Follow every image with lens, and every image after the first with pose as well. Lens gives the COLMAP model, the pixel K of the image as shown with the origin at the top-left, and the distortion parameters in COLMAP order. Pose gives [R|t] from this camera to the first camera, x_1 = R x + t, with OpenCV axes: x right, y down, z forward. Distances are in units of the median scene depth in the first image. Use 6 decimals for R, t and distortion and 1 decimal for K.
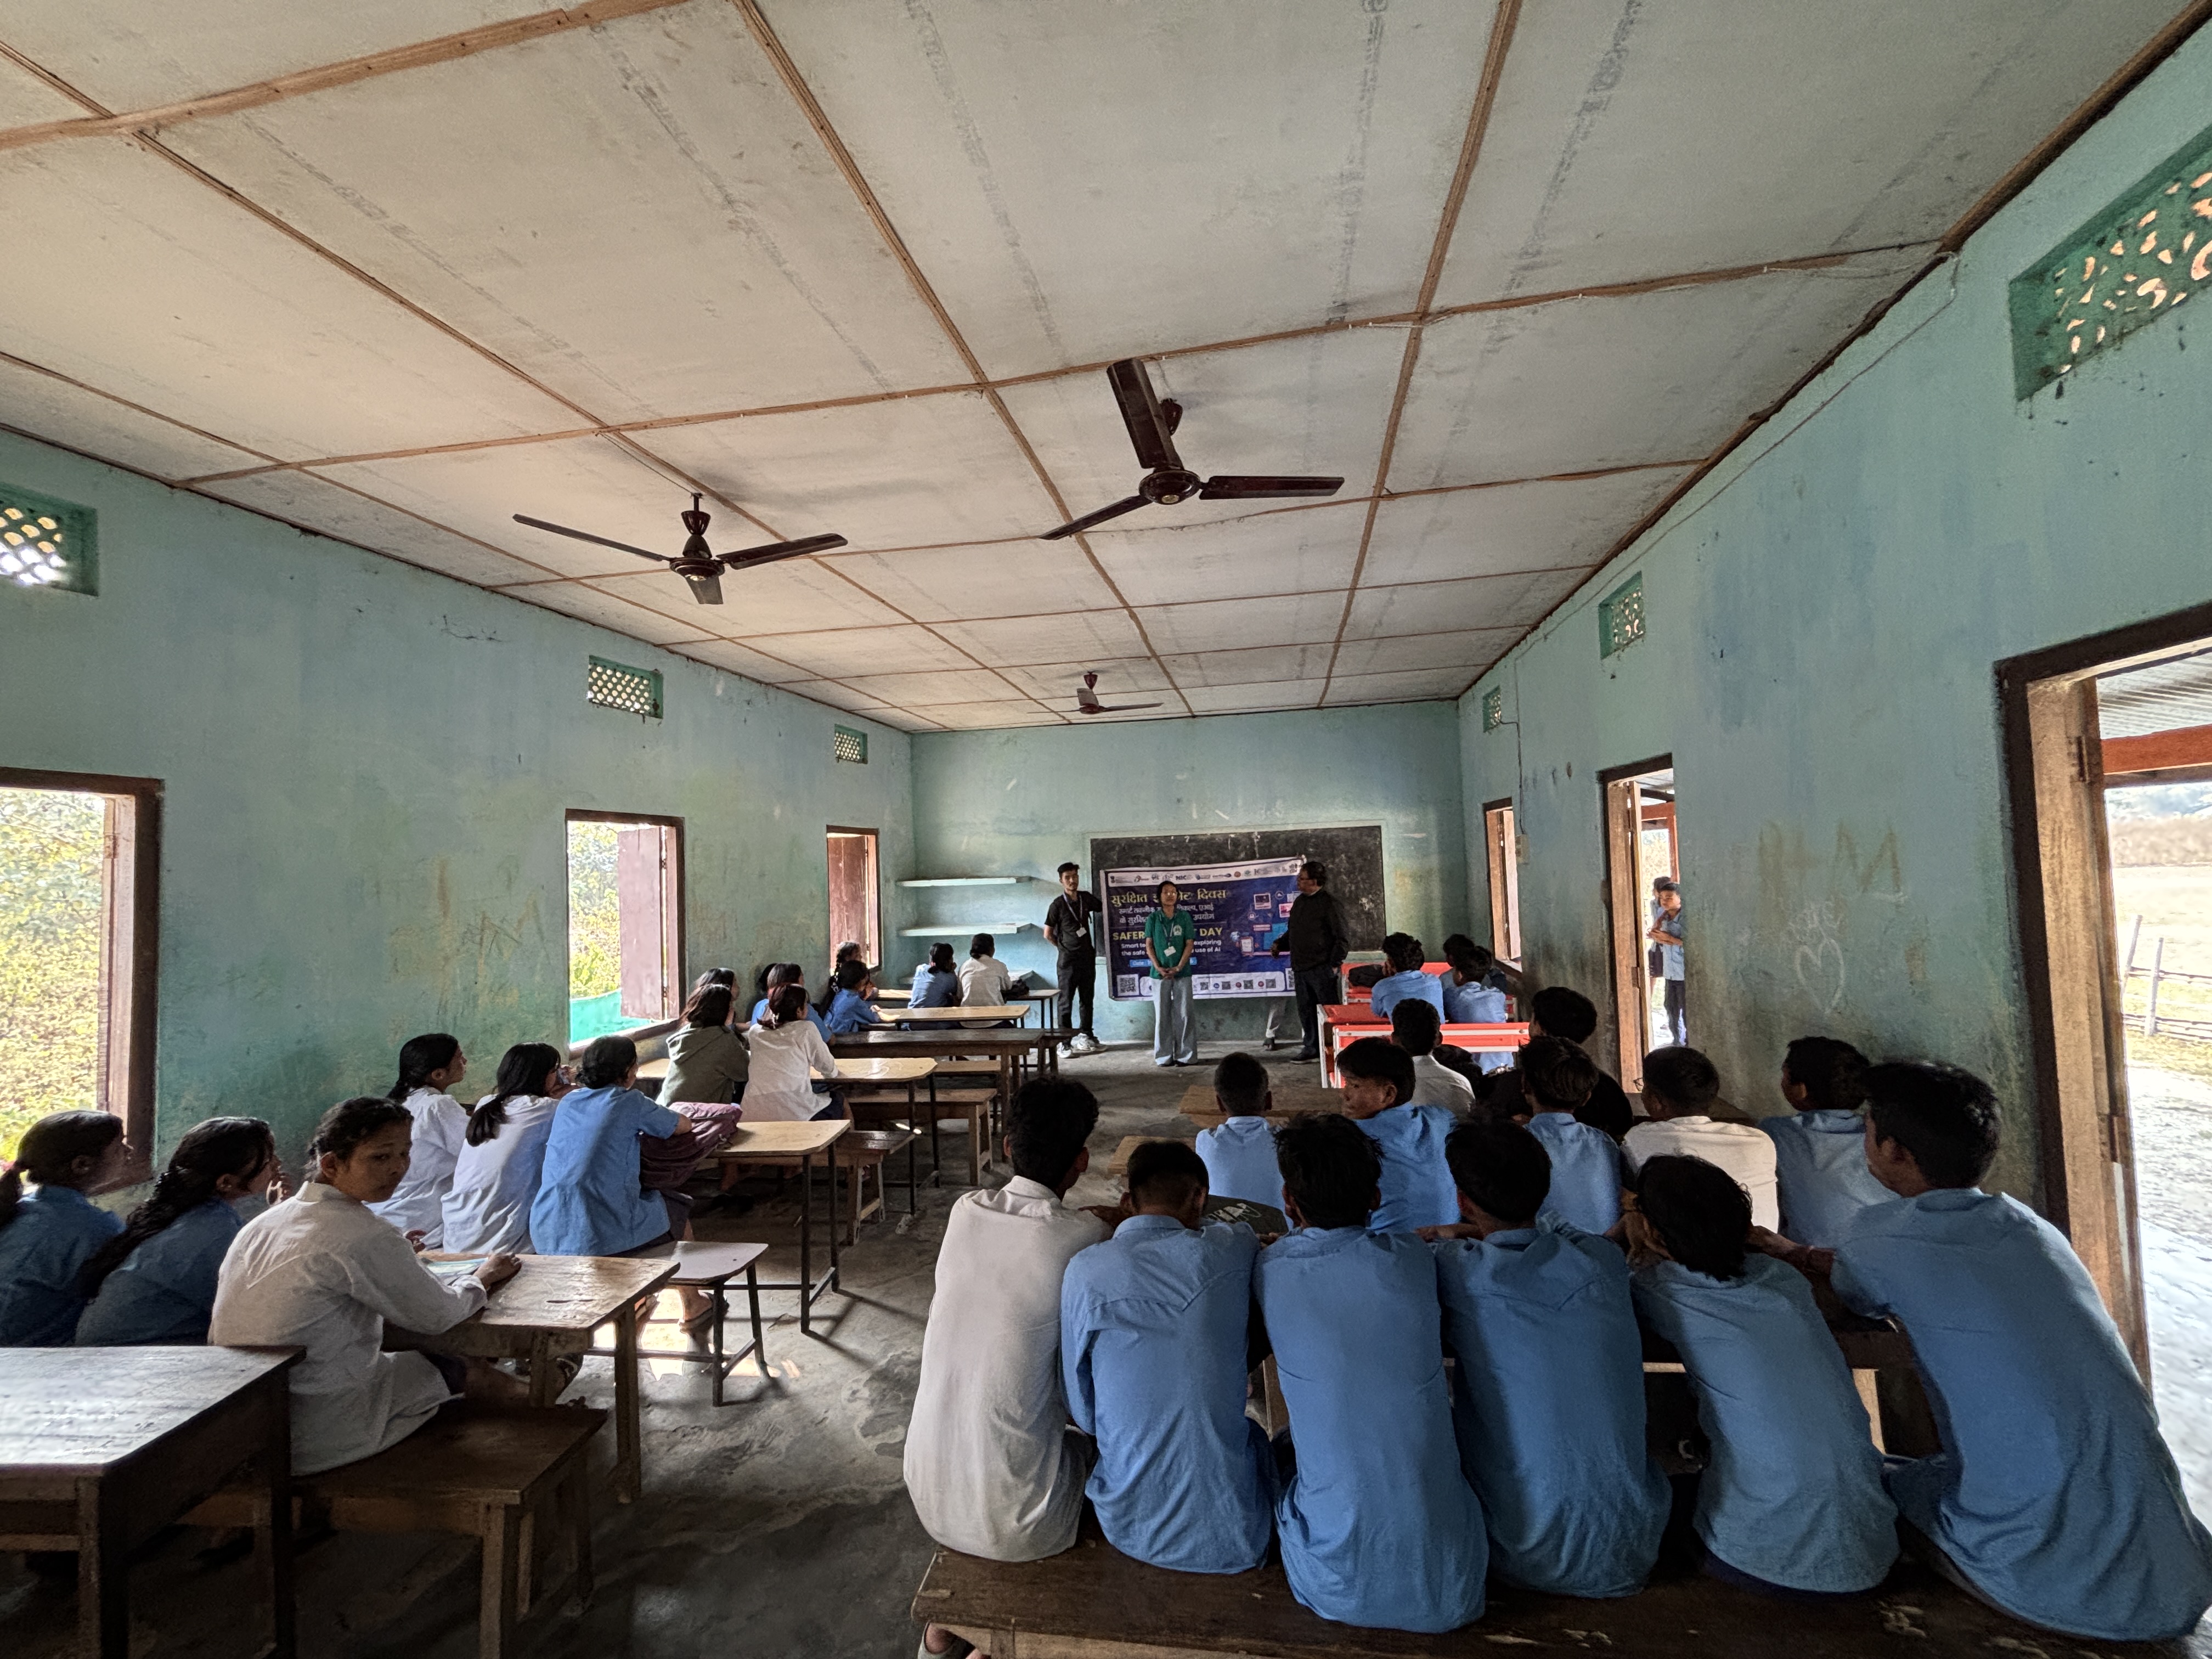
lens RADIAL K [[889.4, 0, 1106.0], [0, 889.4, 829.5], [0, 0, 1]] dist [-0.002277, -0.000154]
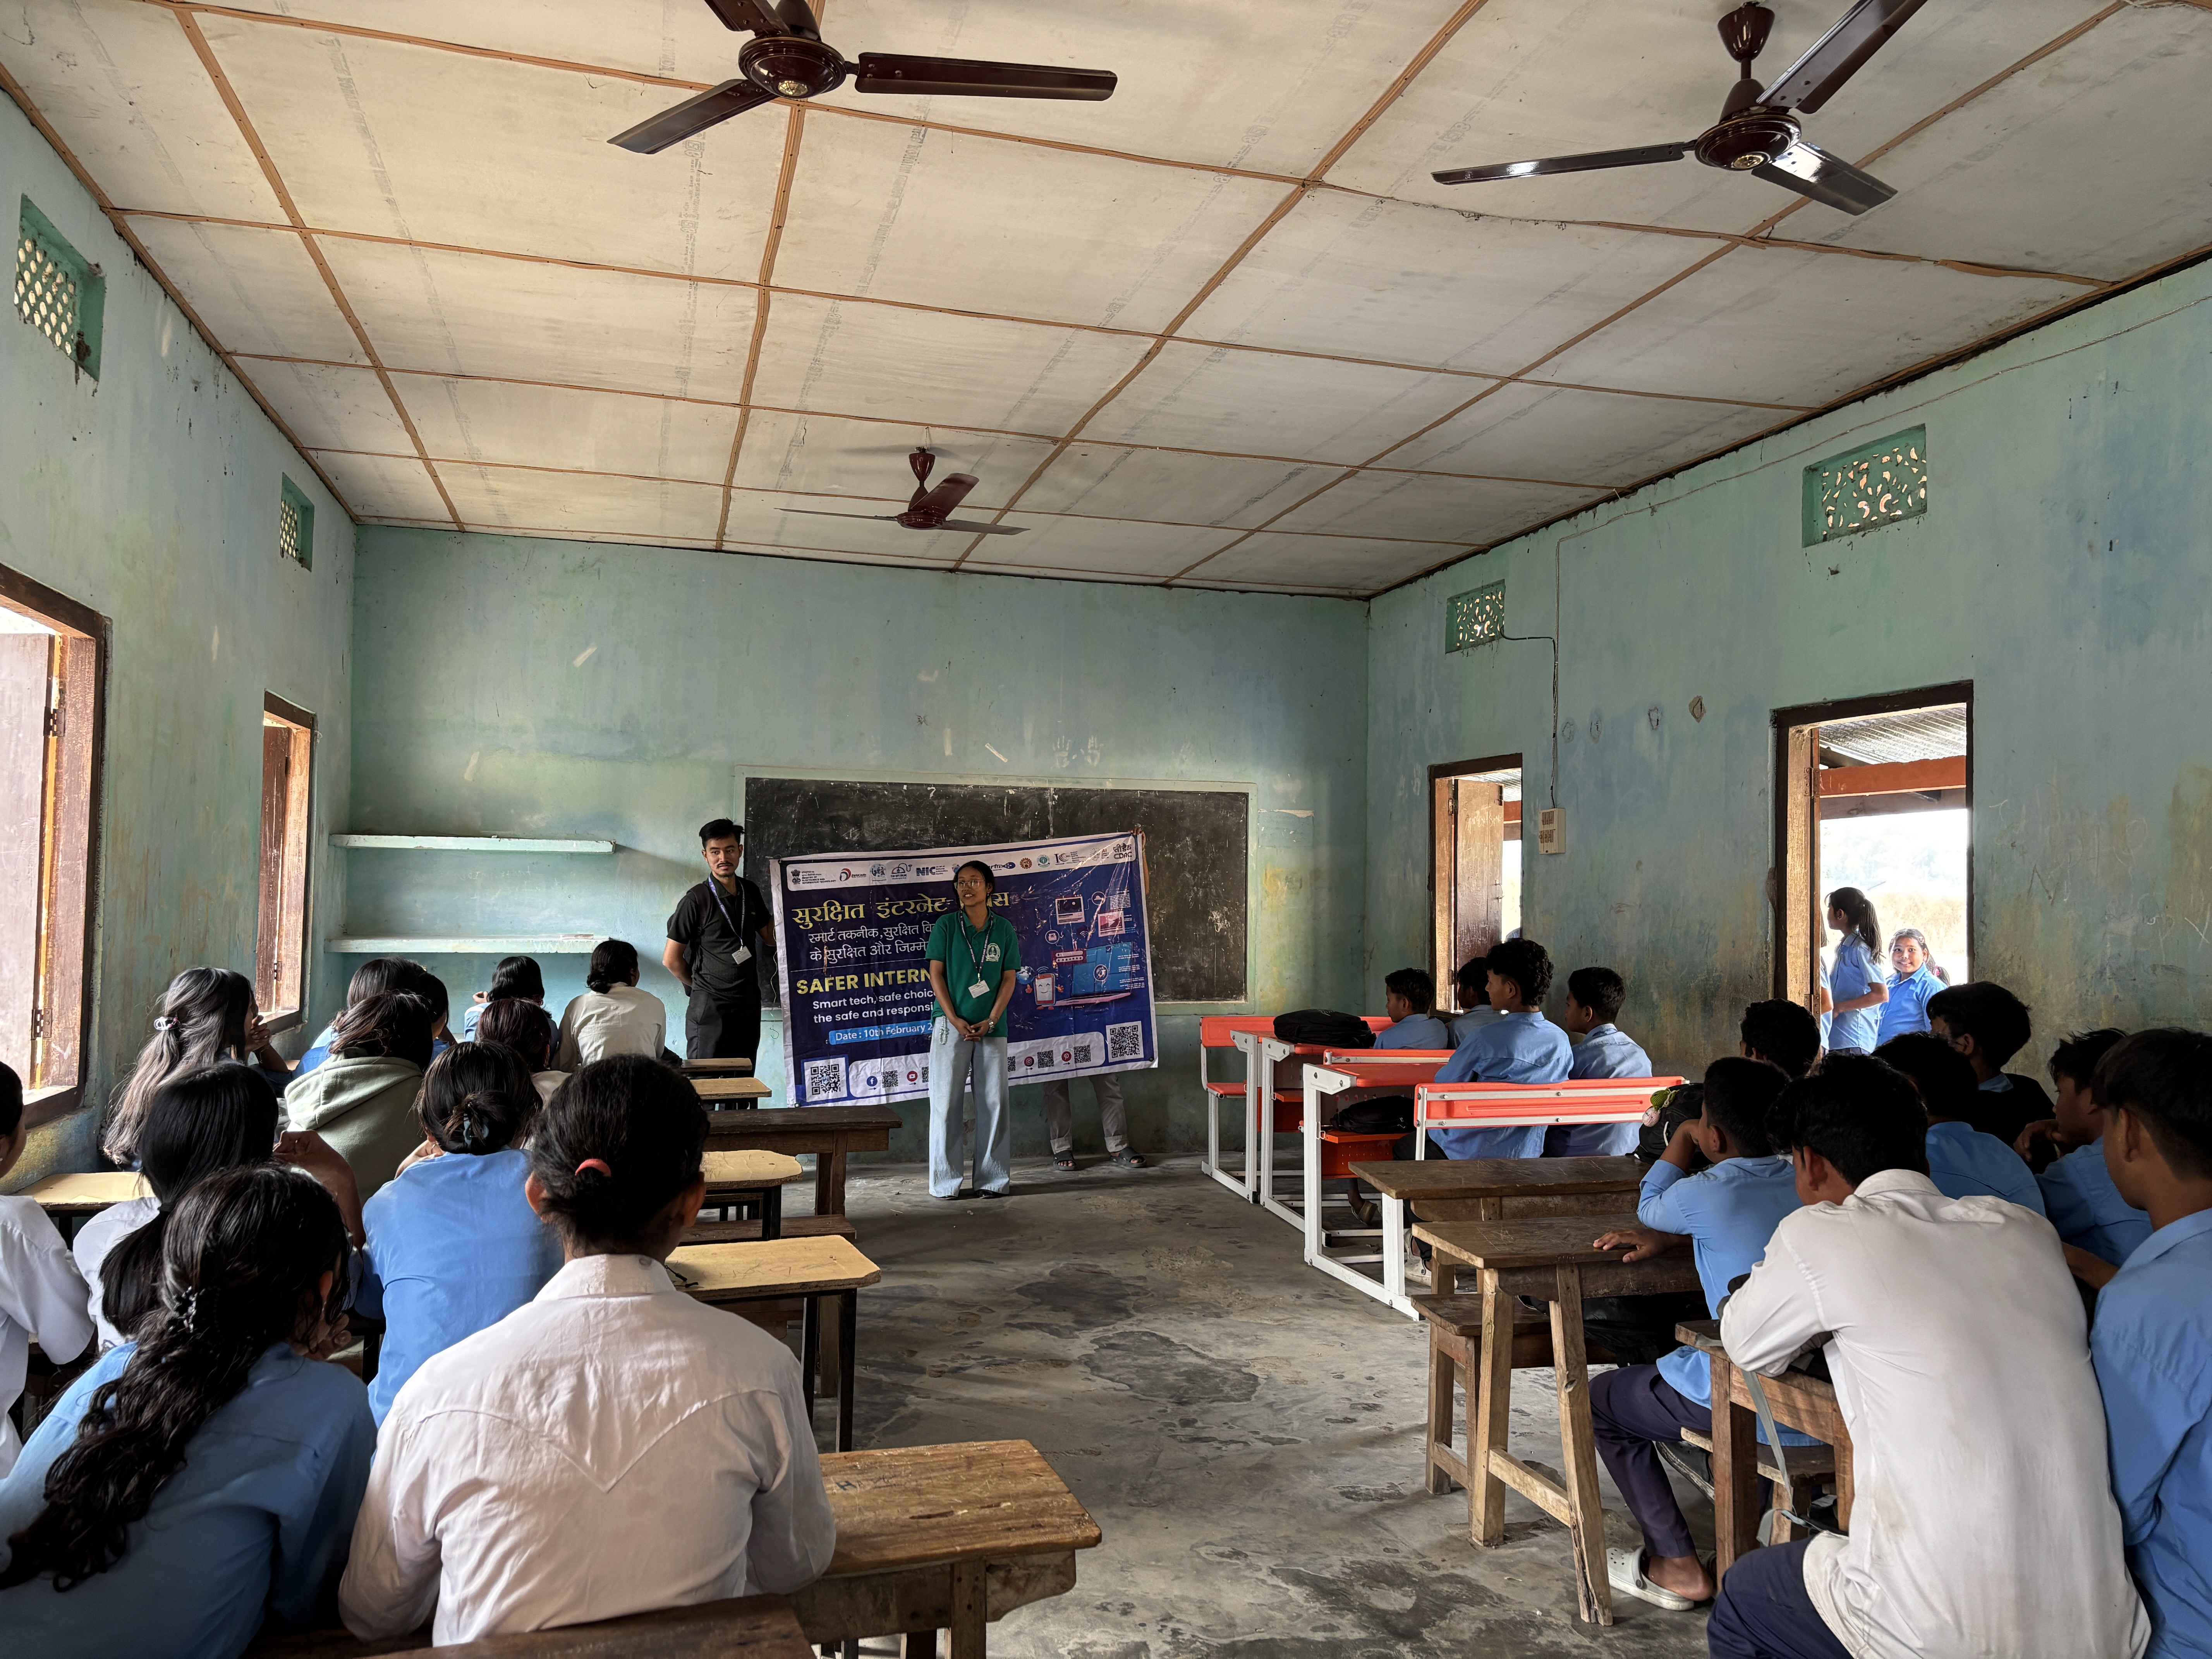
lens RADIAL K [[1659.6, 0, 1106.0], [0, 1659.6, 829.5], [0, 0, 1]] dist [0.035197, -0.004491]
pose [[0.892478, 0.066961, 0.446093, -0.277057], [-0.064244, 0.997708, -0.021231, 0.050791], [-0.446492, -0.009710, 0.894735, 0.045503]]
